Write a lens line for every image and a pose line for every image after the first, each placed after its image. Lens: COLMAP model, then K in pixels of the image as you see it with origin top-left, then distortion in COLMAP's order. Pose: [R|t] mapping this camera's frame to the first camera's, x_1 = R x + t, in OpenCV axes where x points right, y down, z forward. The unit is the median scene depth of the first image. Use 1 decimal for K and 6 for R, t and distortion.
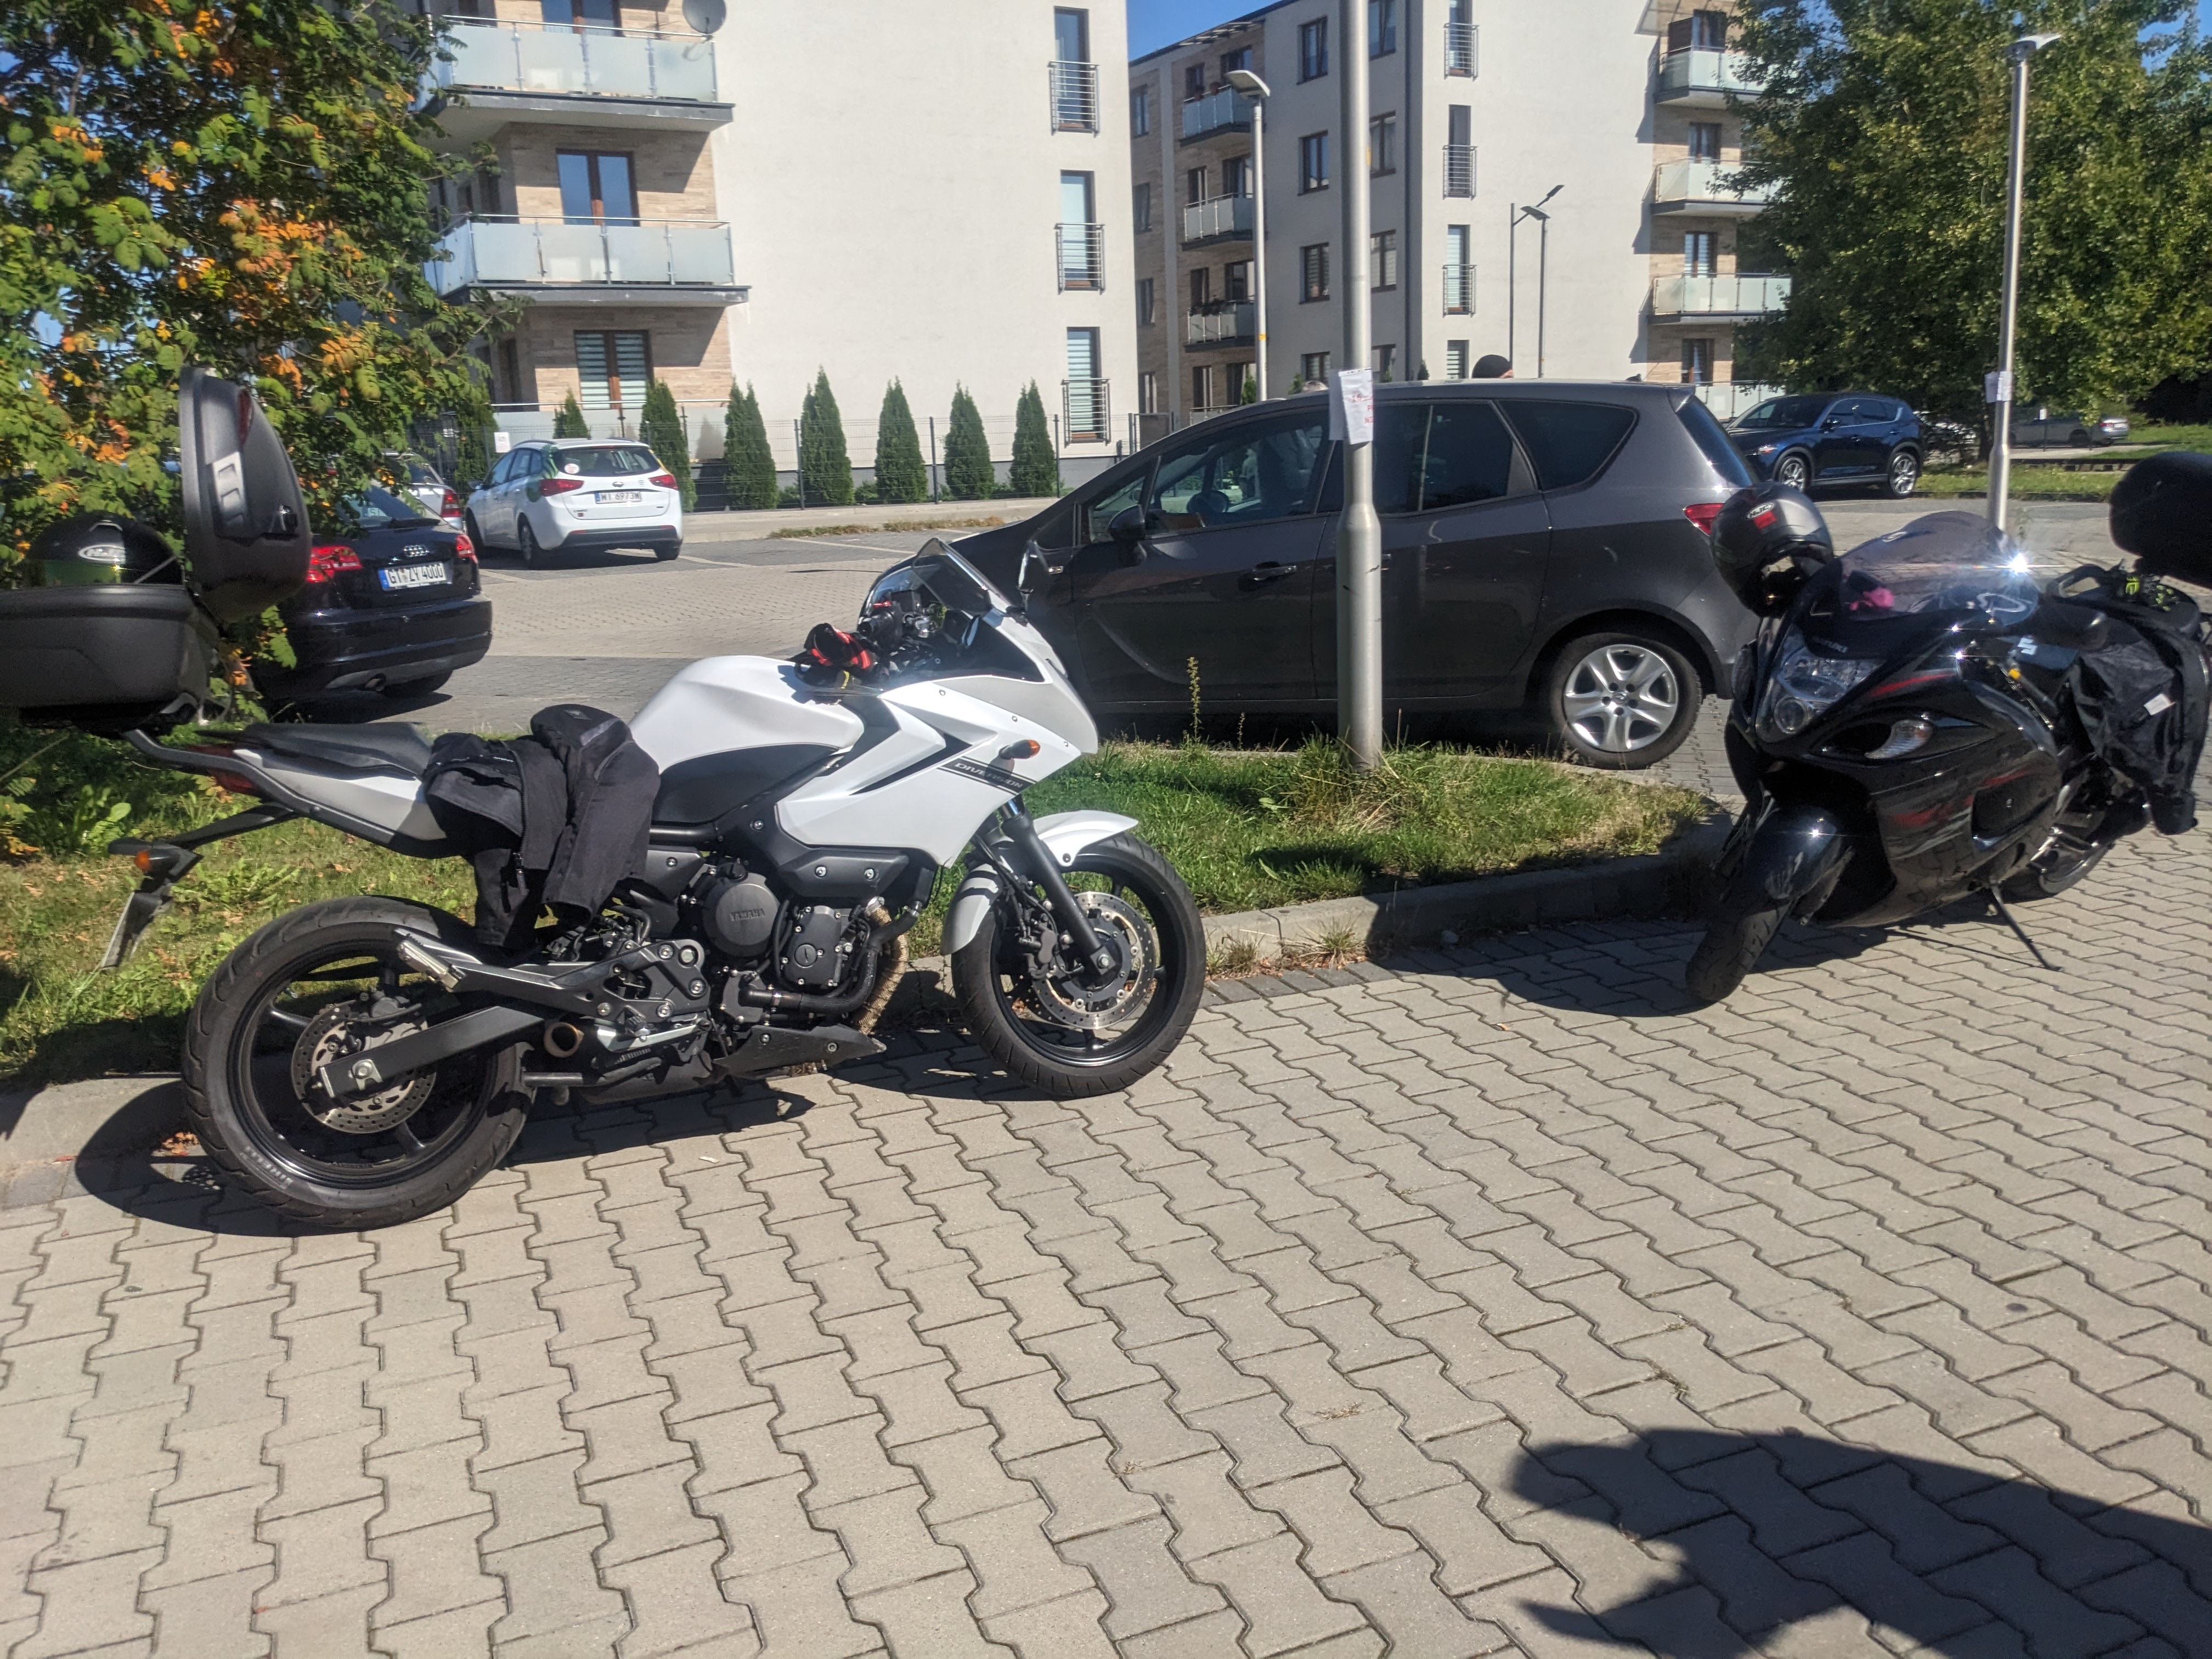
lens RADIAL K [[1763.5, 0, 1099.8], [0, 1763.5, 832.2], [0, 0, 1]] dist [0.035244, -0.061406]
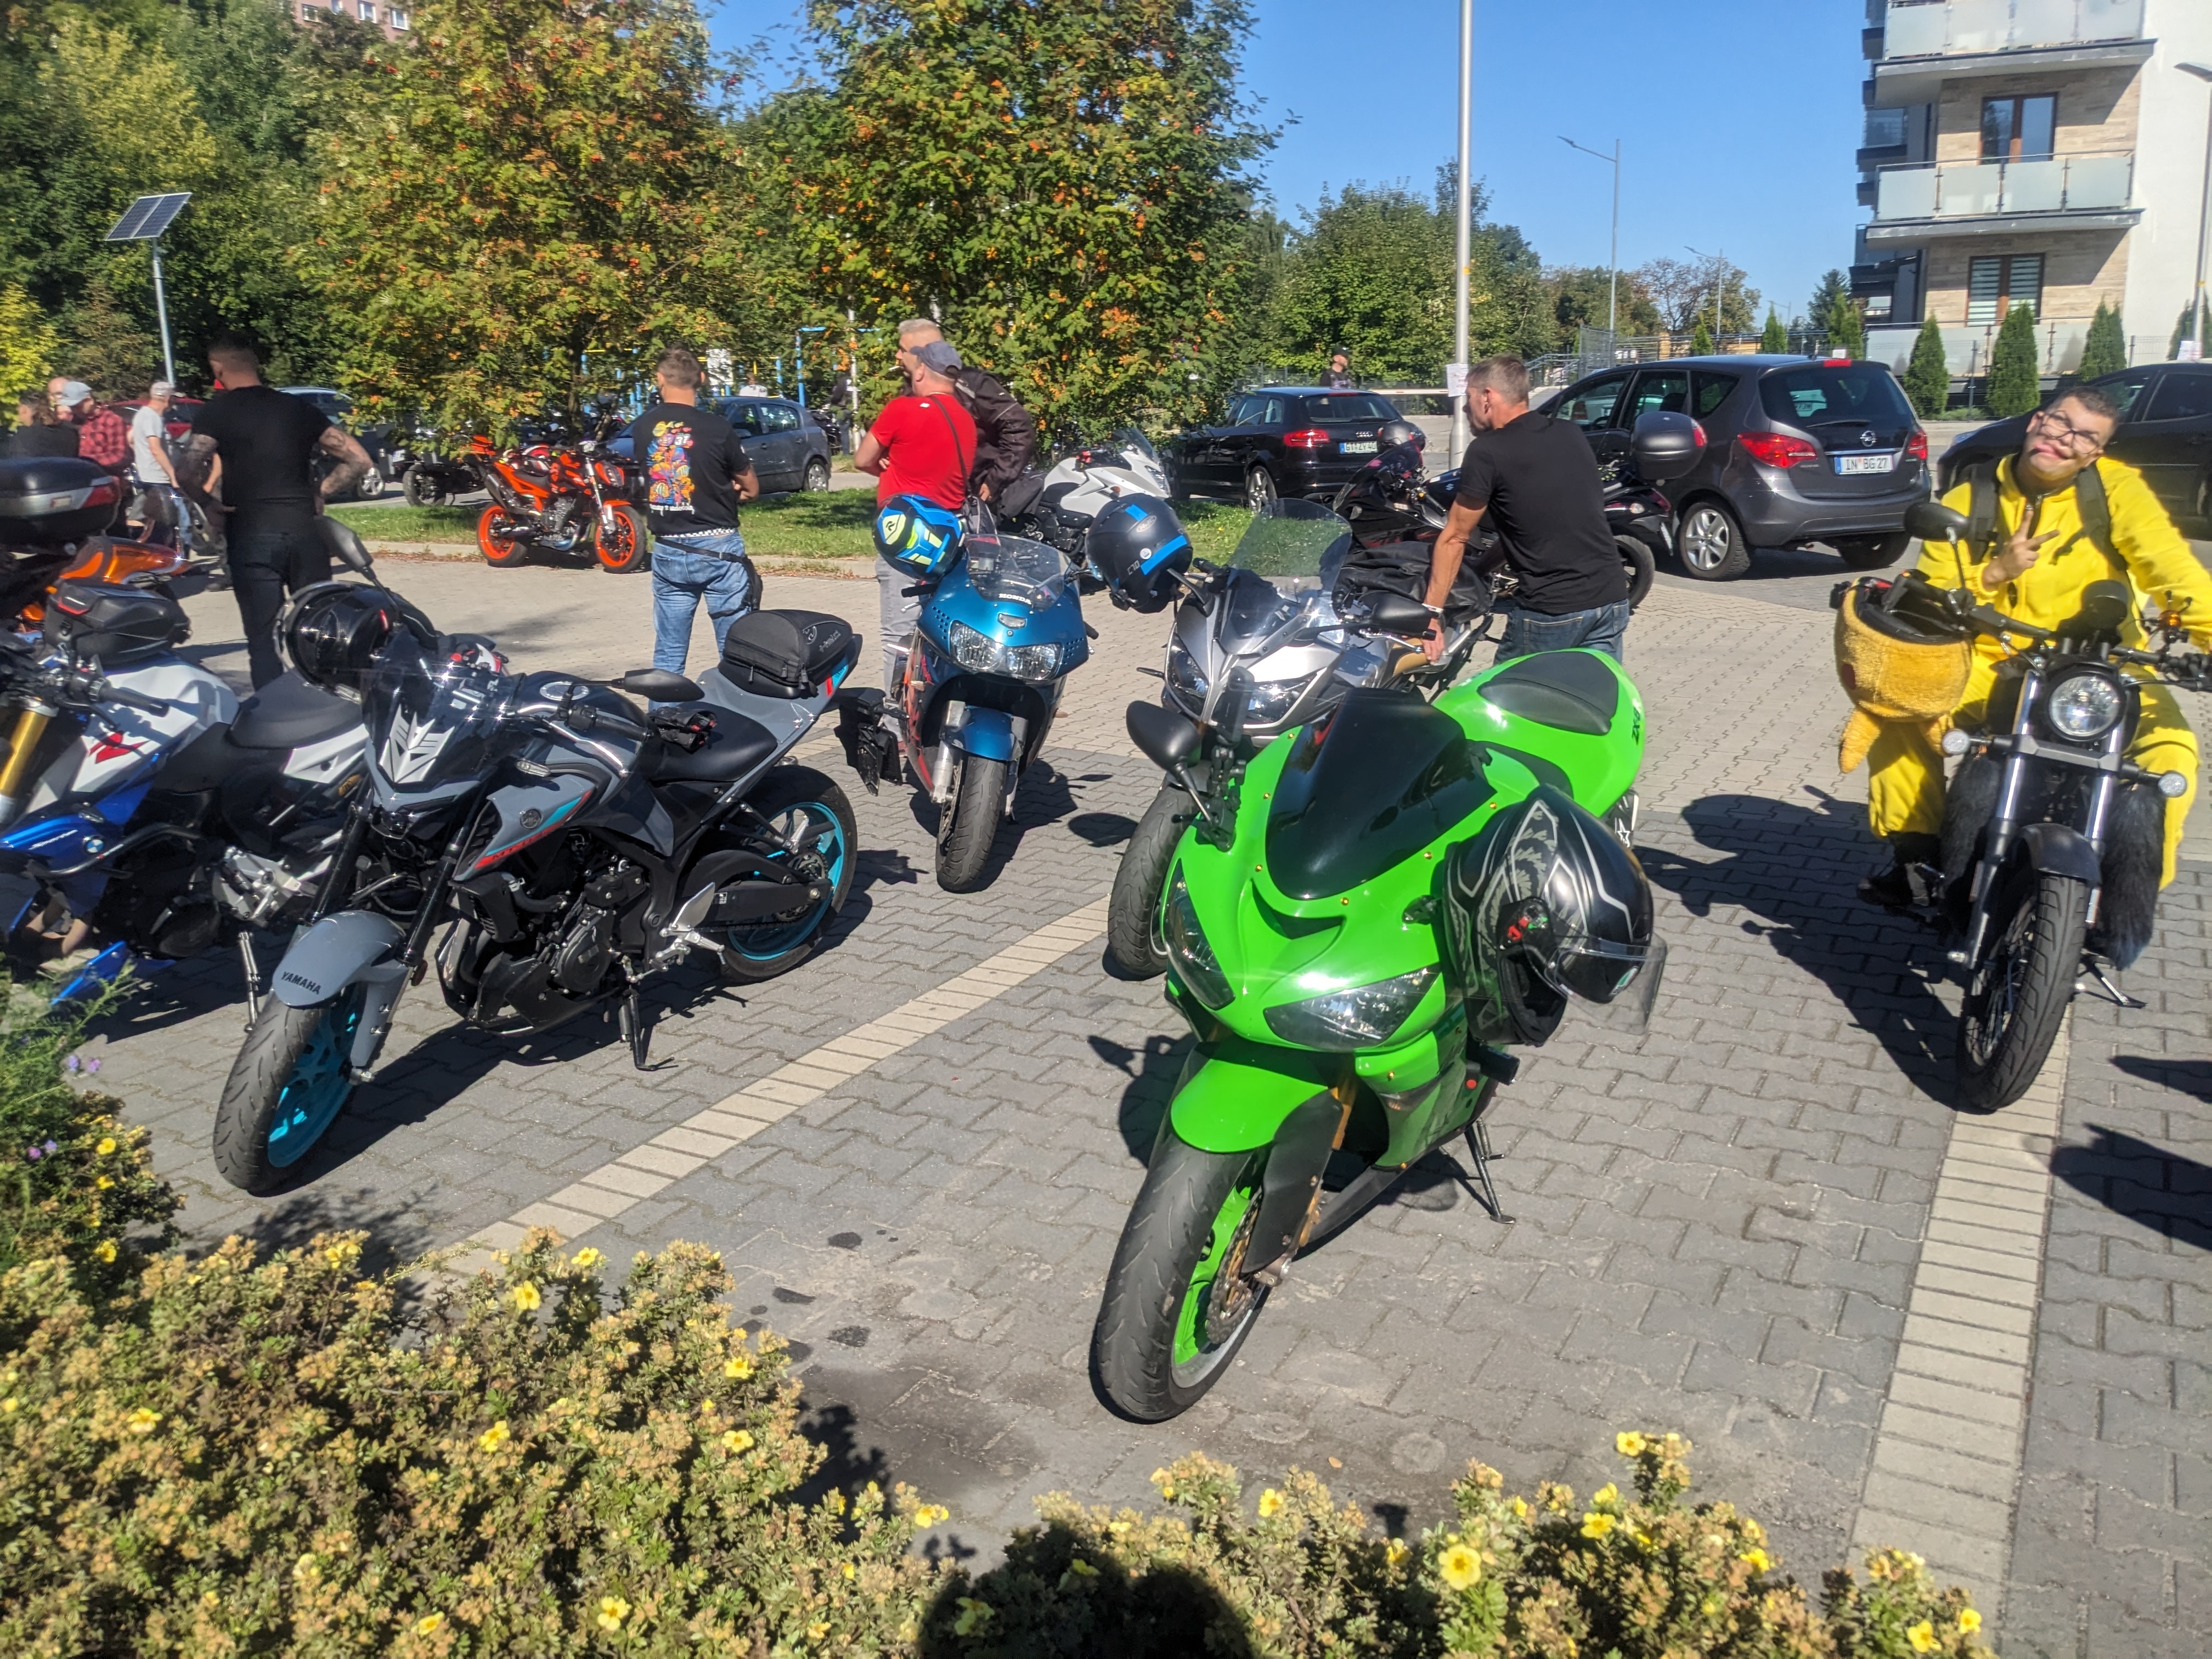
lens RADIAL K [[1763.5, 0, 1119.7], [0, 1763.5, 807.5], [0, 0, 1]] dist [0.035244, -0.061406]
pose [[0.608048, 0.202510, -0.767638, 0.326761], [-0.167032, 0.977909, 0.125674, 0.015159], [0.776130, 0.051804, 0.628441, -0.136653]]
